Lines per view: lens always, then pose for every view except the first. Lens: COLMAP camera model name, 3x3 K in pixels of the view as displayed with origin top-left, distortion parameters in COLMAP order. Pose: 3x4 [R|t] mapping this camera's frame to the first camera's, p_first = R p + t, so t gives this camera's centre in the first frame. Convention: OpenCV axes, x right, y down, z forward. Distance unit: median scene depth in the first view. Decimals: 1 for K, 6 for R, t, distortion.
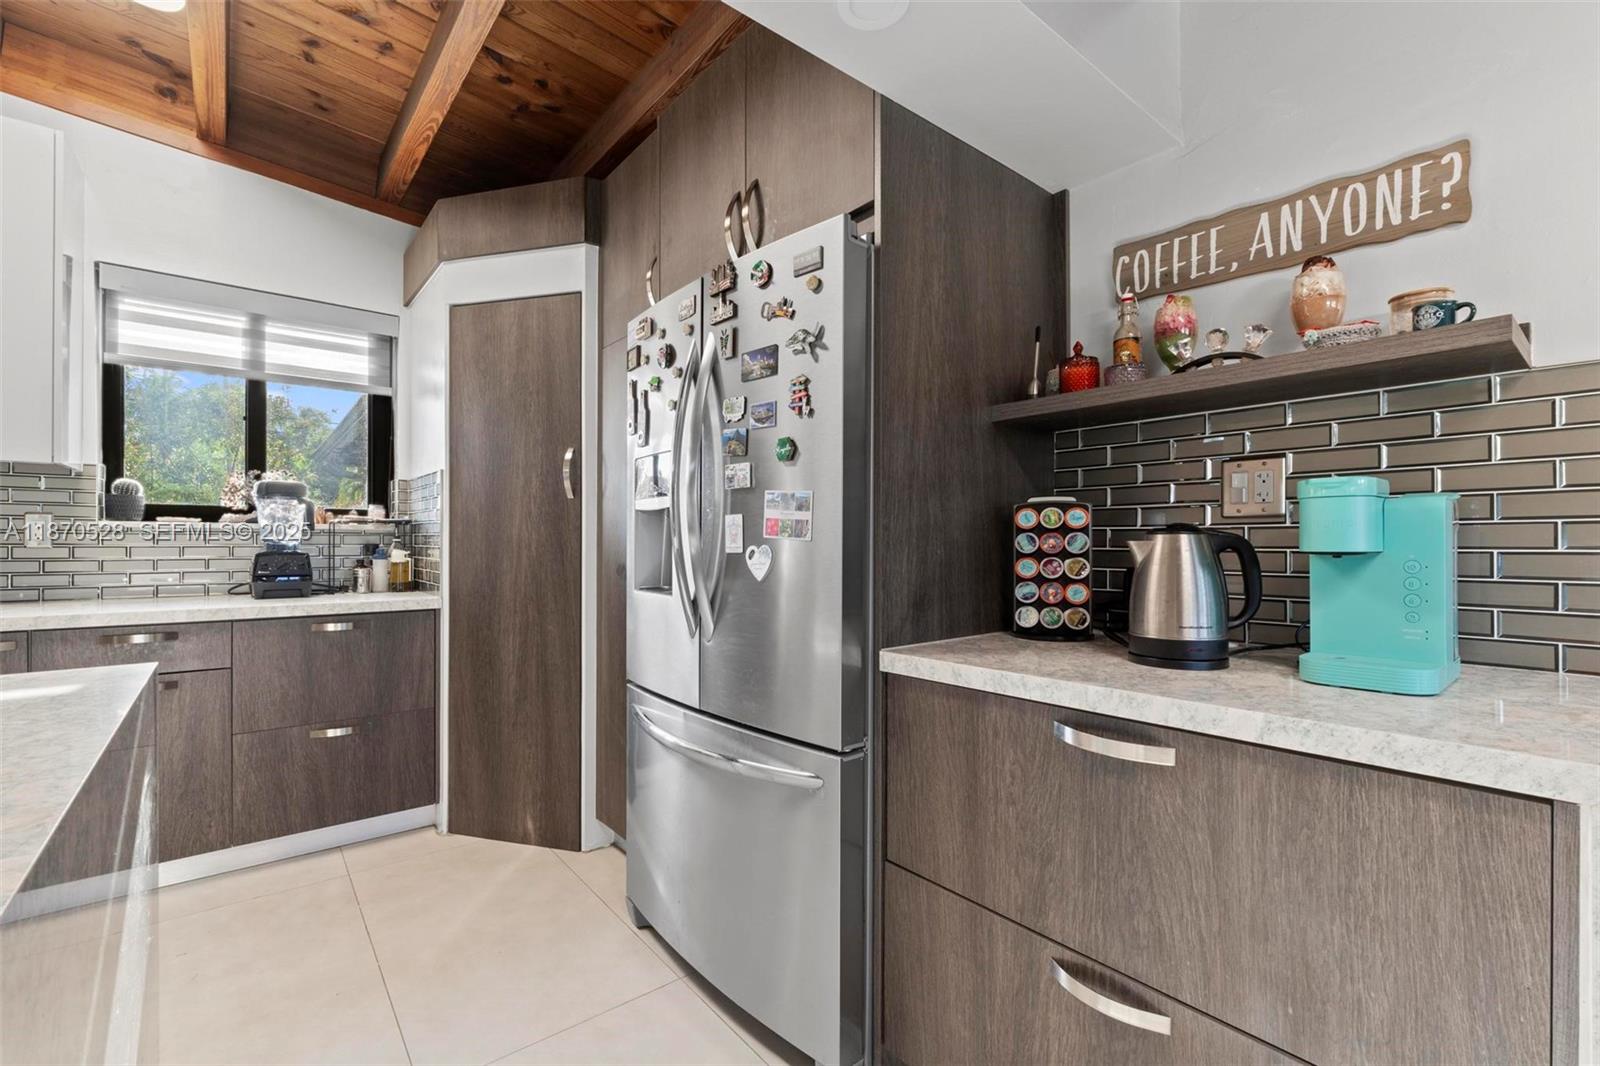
lens RADIAL K [[686.4, 0, 800.0], [0, 686.4, 533.0], [0, 0, 1]] dist [-0.000230, 0.000124]
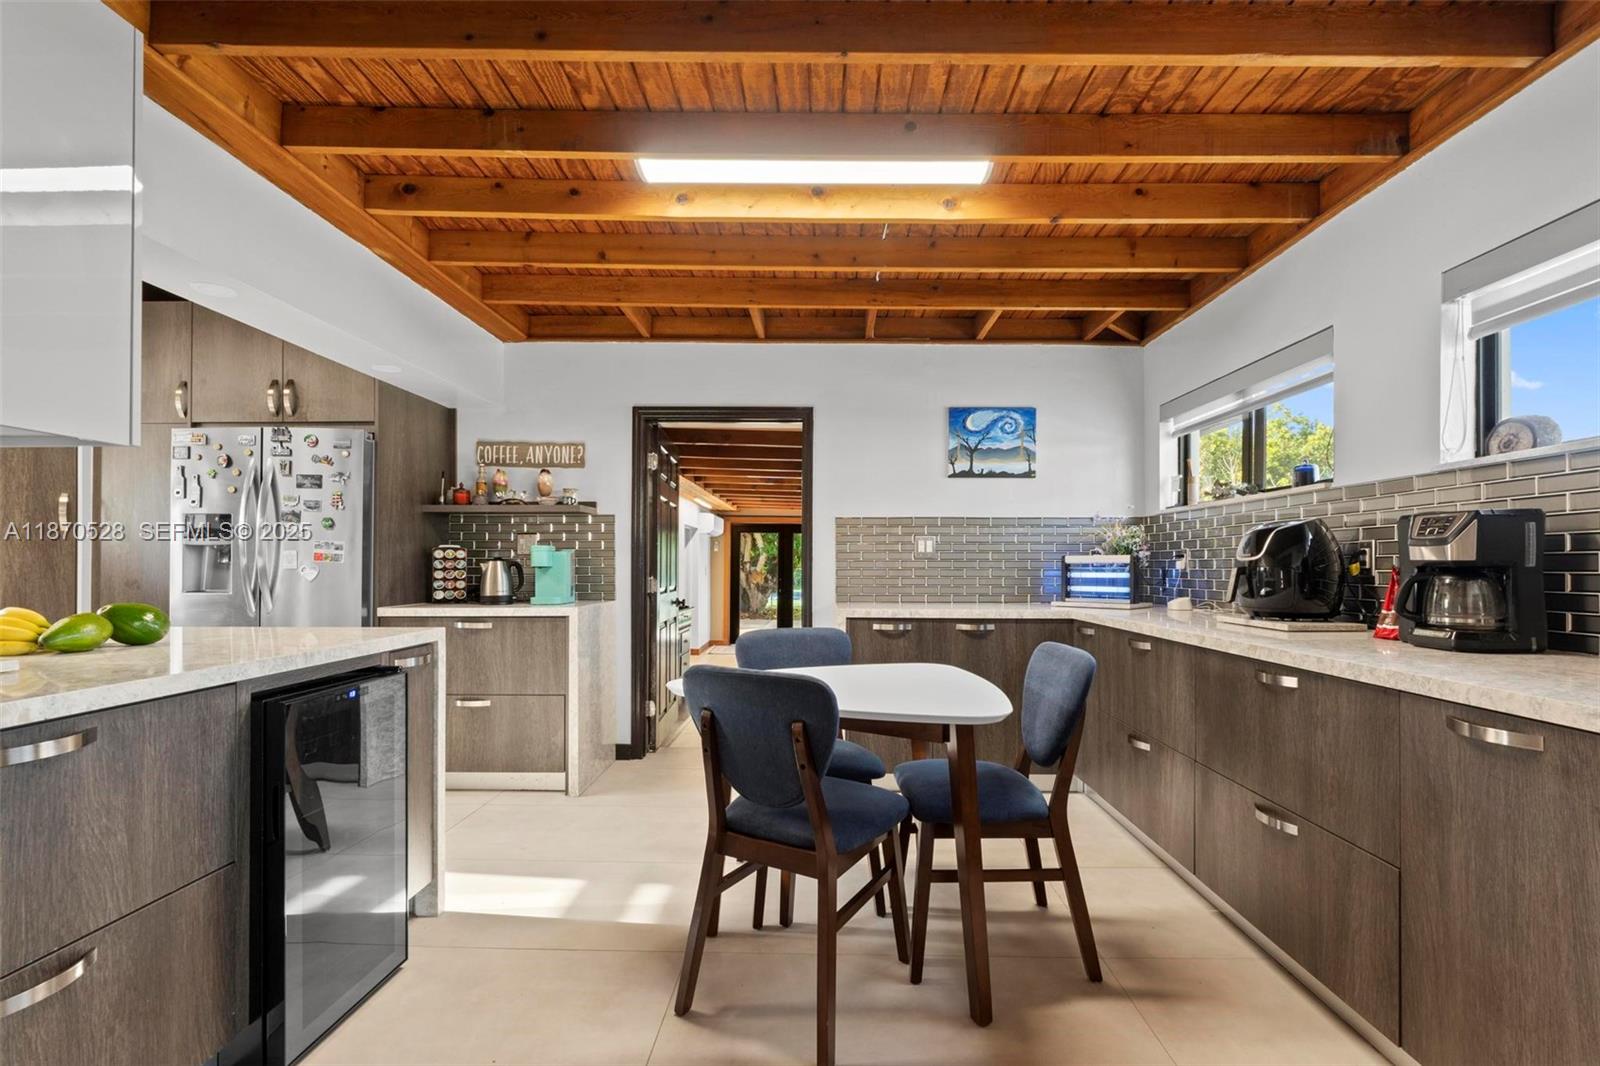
lens RADIAL K [[685.6, 0, 820.8], [0, 685.6, 566.1], [0, 0, 1]] dist [-0.000895, -0.000100]
pose [[0.634185, -0.001241, 0.773181, -0.702535], [-0.009161, 0.999916, 0.009119, -0.013426], [-0.773127, -0.012866, 0.634120, -1.615113]]
